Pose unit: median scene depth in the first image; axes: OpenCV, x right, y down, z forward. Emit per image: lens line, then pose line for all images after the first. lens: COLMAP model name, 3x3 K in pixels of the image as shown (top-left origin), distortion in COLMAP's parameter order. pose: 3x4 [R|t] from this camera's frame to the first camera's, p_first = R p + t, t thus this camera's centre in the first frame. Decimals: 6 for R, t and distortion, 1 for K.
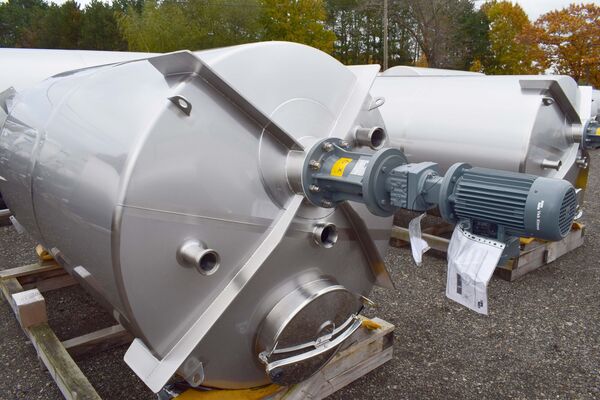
lens RADIAL K [[471.2, 0, 298.1], [0, 471.2, 201.5], [0, 0, 1]] dist [-0.097580, 0.021003]
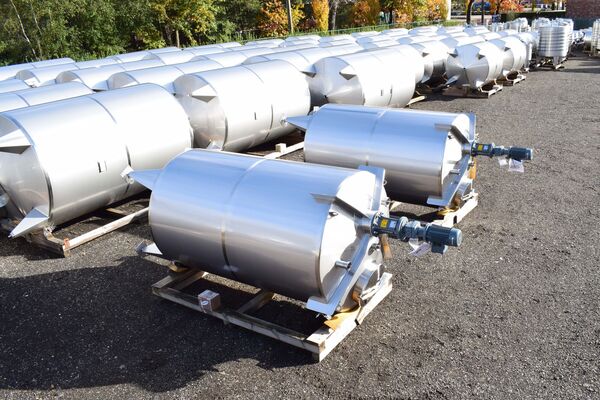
lens RADIAL K [[523.0, 0, 328.2], [0, 523.0, 204.6], [0, 0, 1]] dist [-0.094939, -0.001780]
pose [[0.959990, -0.142468, 0.241087, -0.434108], [0.111151, 0.984046, 0.138918, -0.294989], [-0.257032, -0.106563, 0.960510, -0.845828]]
